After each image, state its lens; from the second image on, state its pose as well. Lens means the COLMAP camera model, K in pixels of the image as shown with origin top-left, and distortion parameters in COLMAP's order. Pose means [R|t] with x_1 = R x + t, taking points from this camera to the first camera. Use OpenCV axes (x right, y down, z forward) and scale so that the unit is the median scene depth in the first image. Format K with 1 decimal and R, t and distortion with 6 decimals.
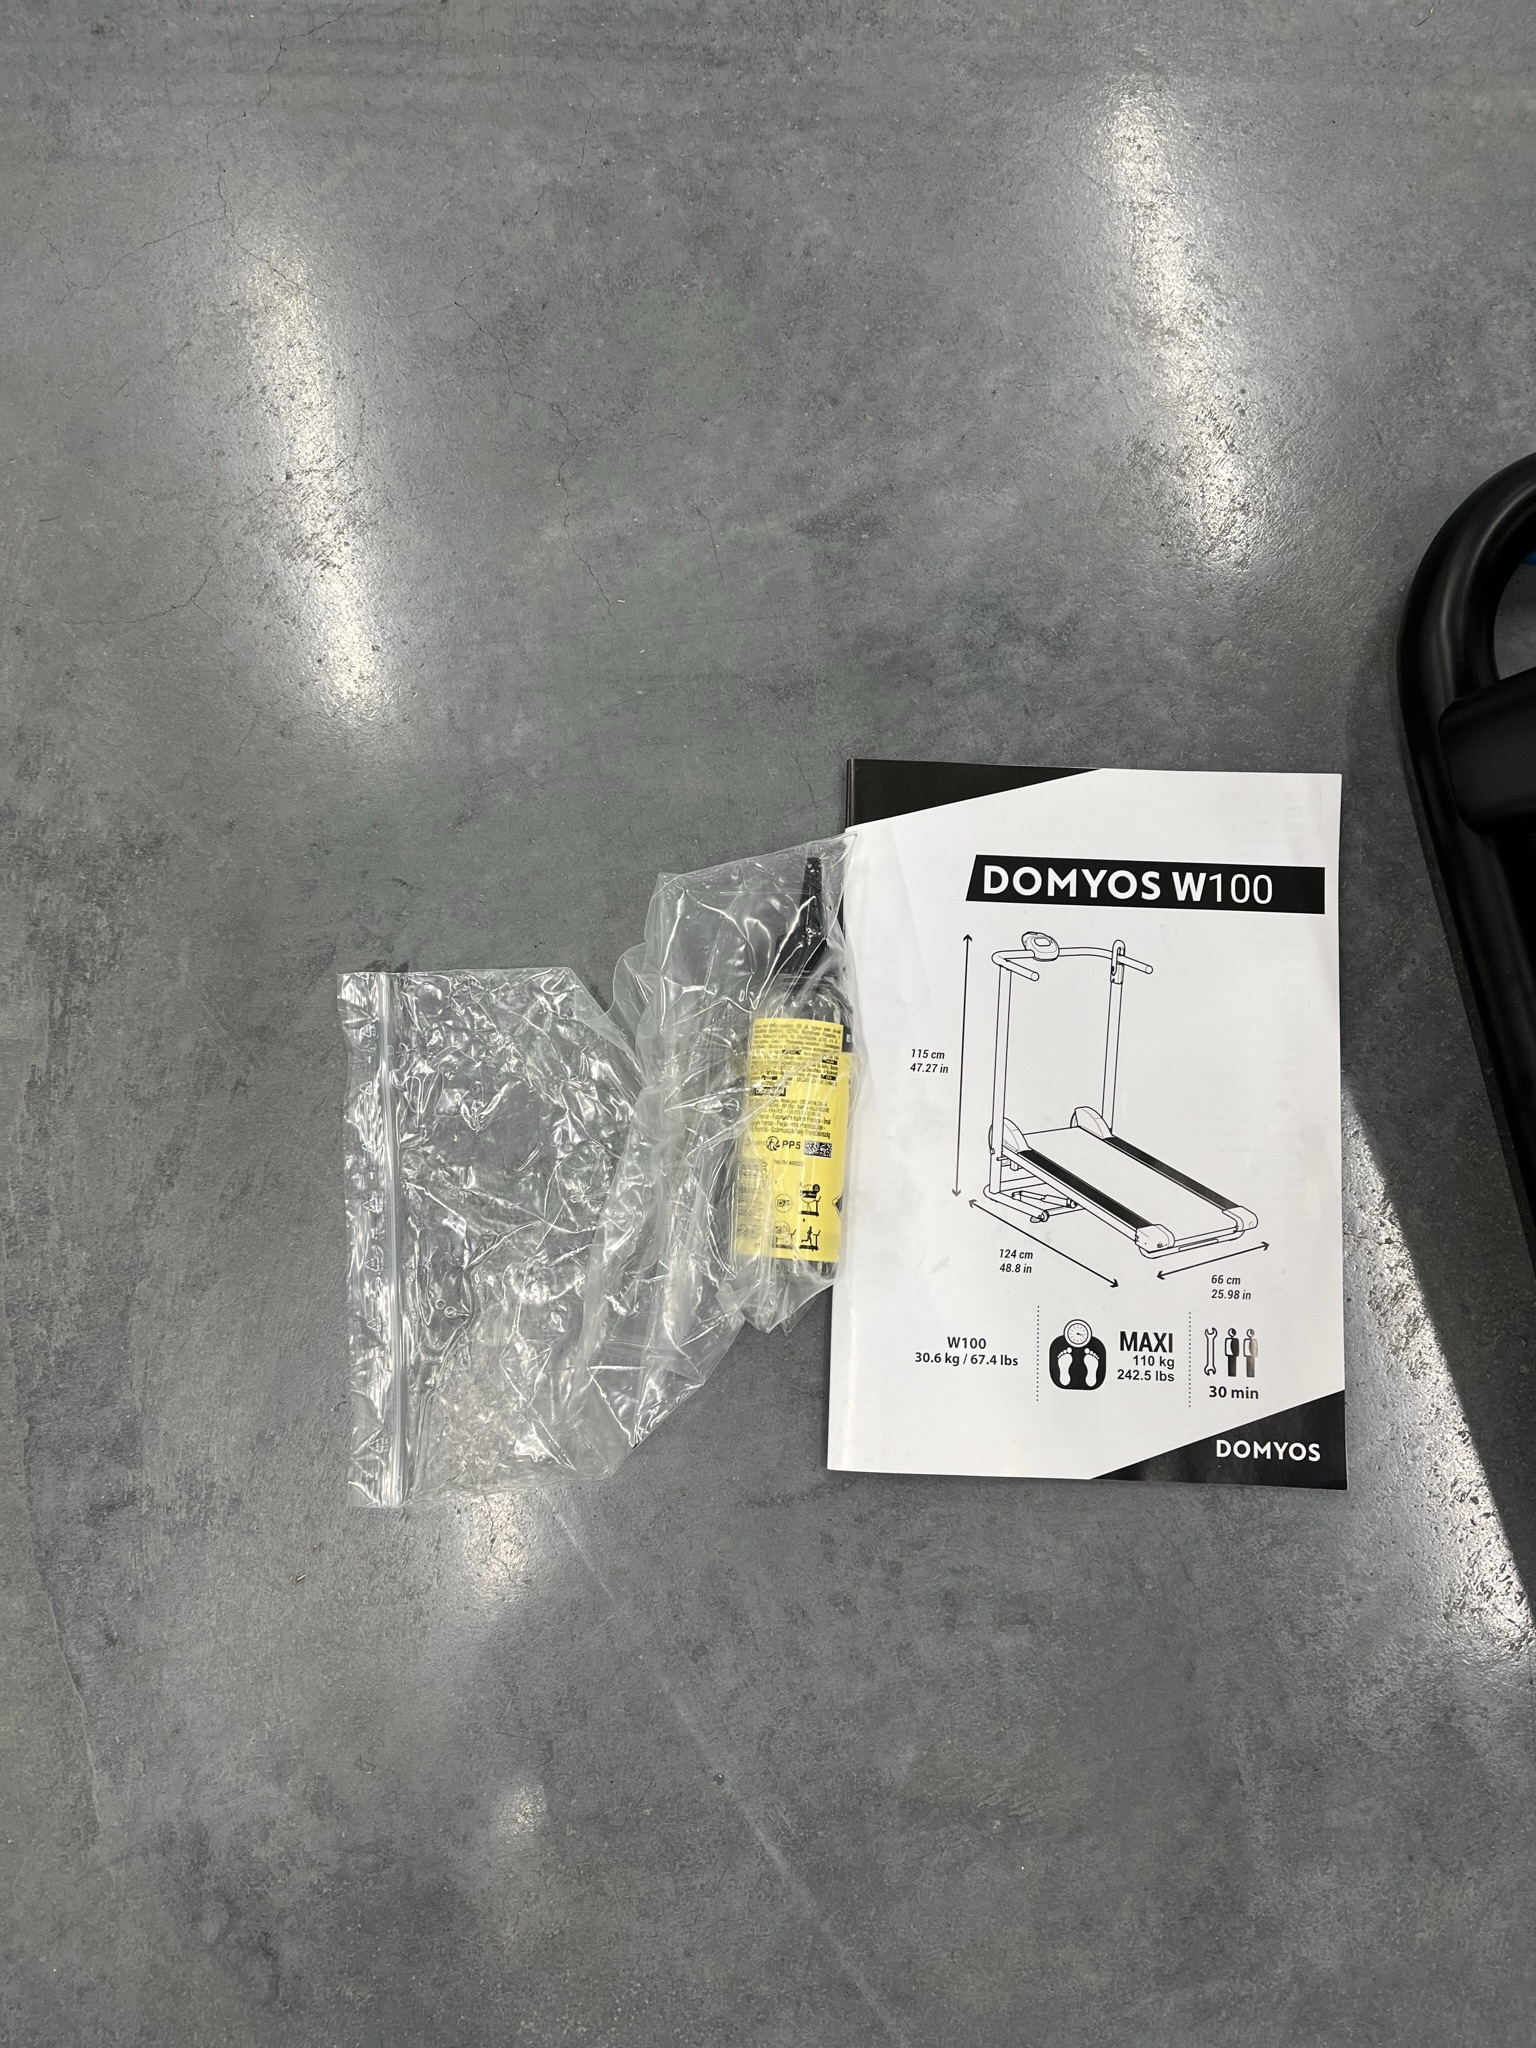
lens RADIAL K [[1544.3, 0, 774.6], [0, 1544.3, 1011.9], [0, 0, 1]] dist [0.073713, -0.110611]
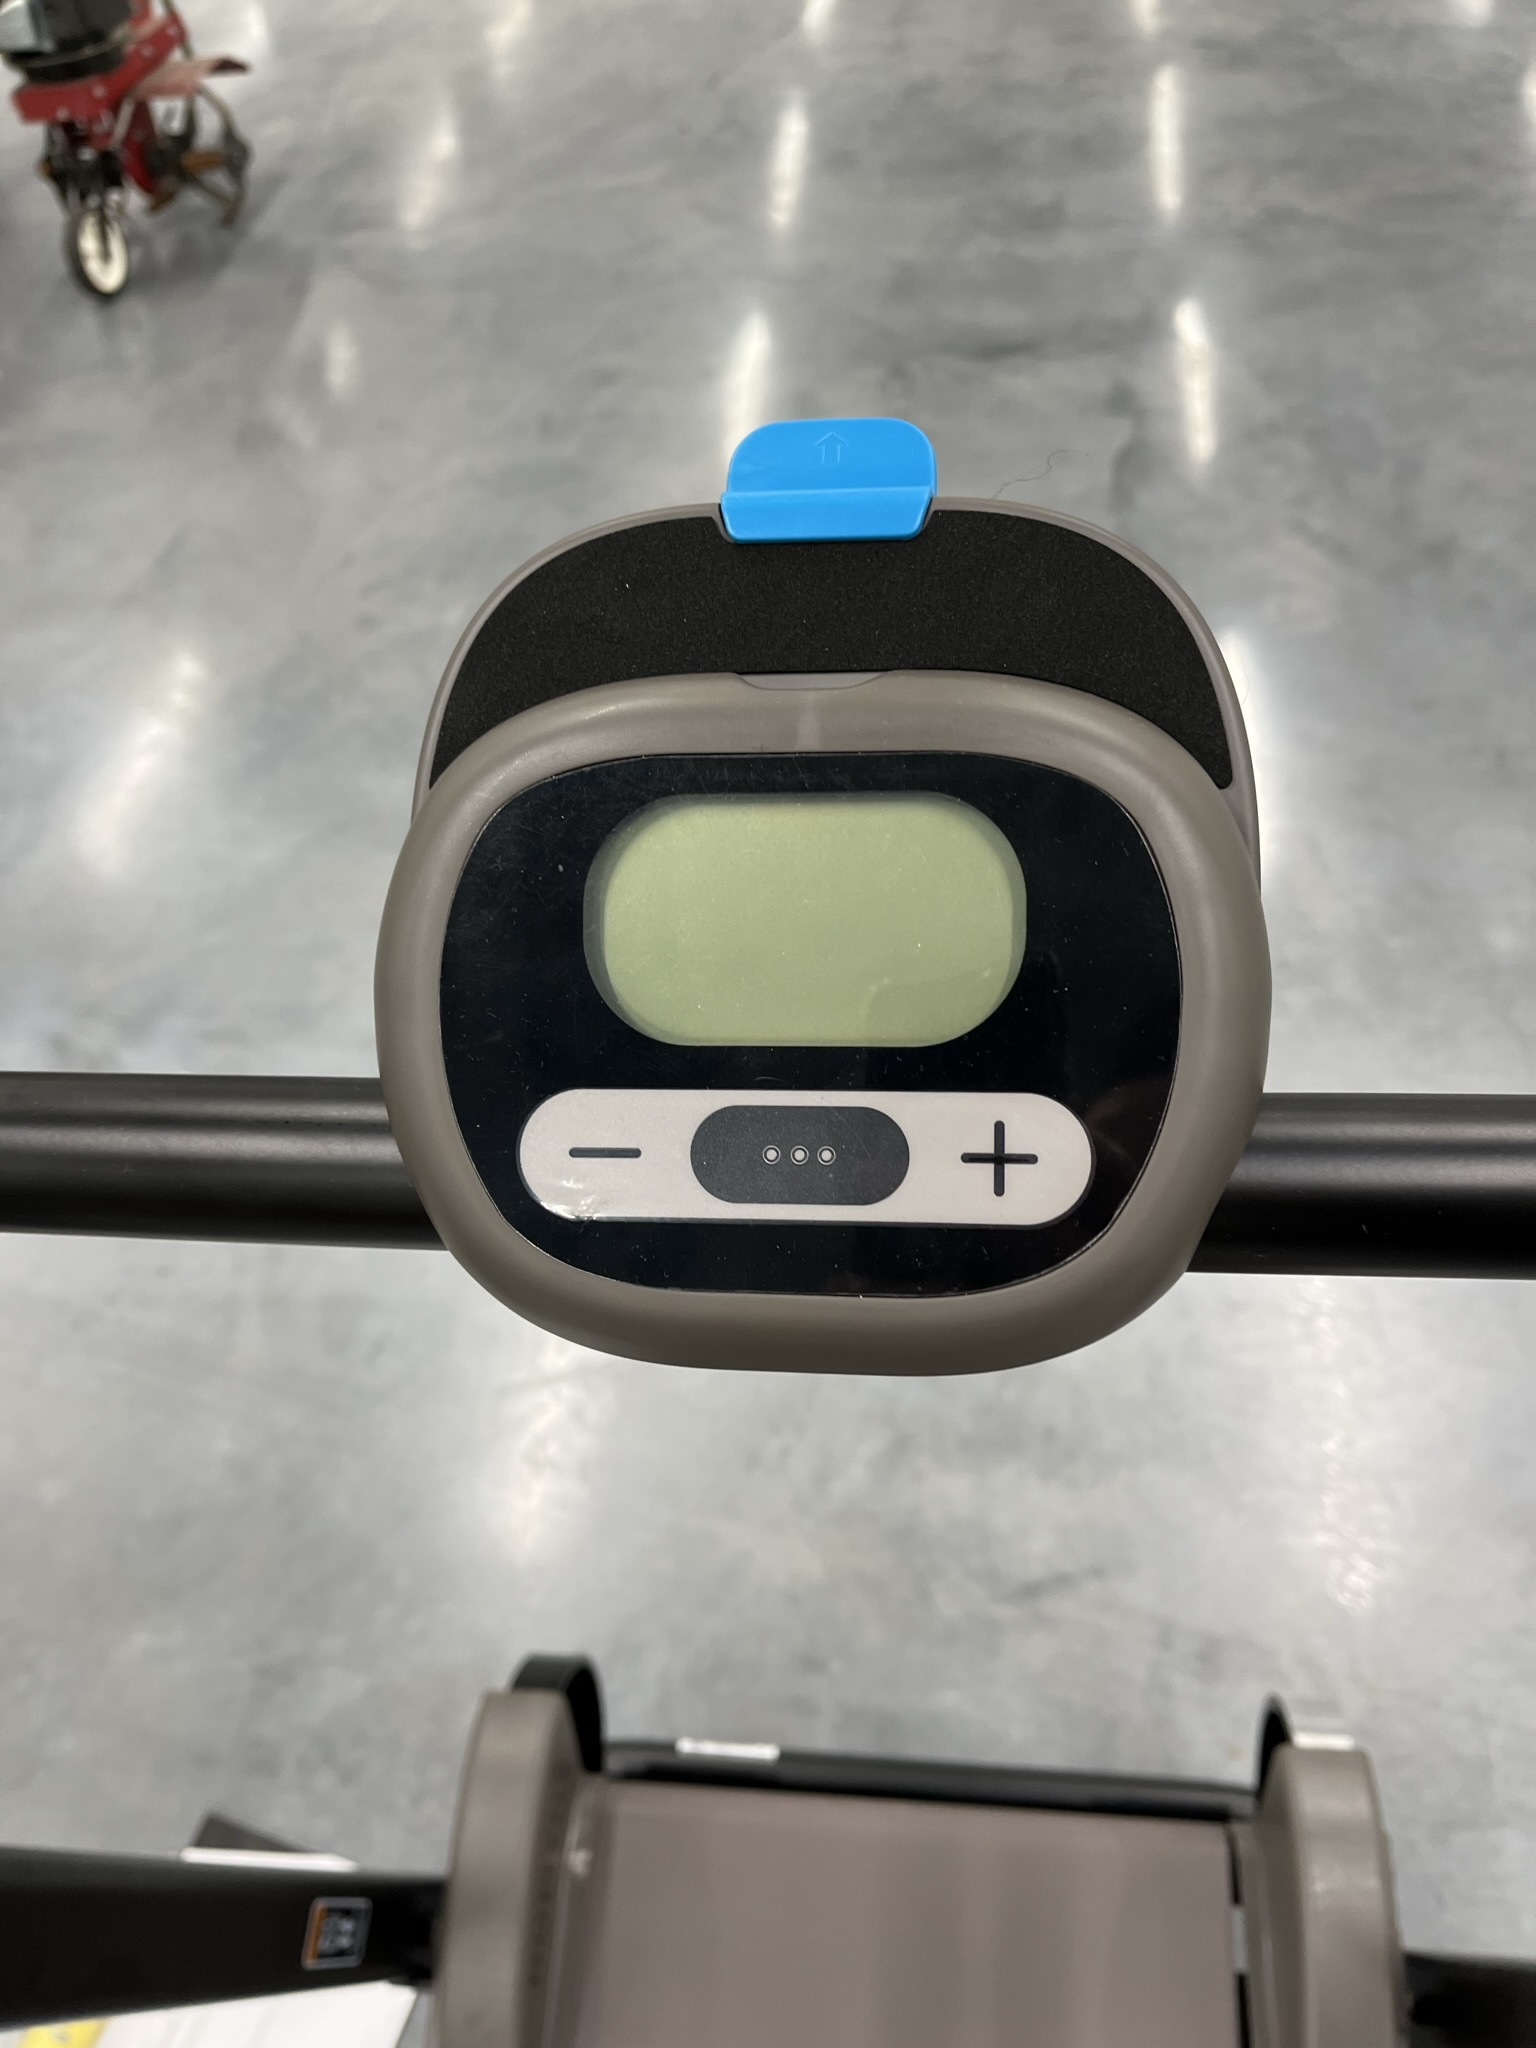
lens RADIAL K [[1562.3, 0, 798.1], [0, 1562.3, 1025.9], [0, 0, 1]] dist [0.048946, -0.118603]
pose [[0.955641, 0.171773, -0.239259, 1.021770], [-0.267509, 0.846105, -0.461025, -0.290582], [0.123247, 0.504579, 0.854524, -0.976354]]
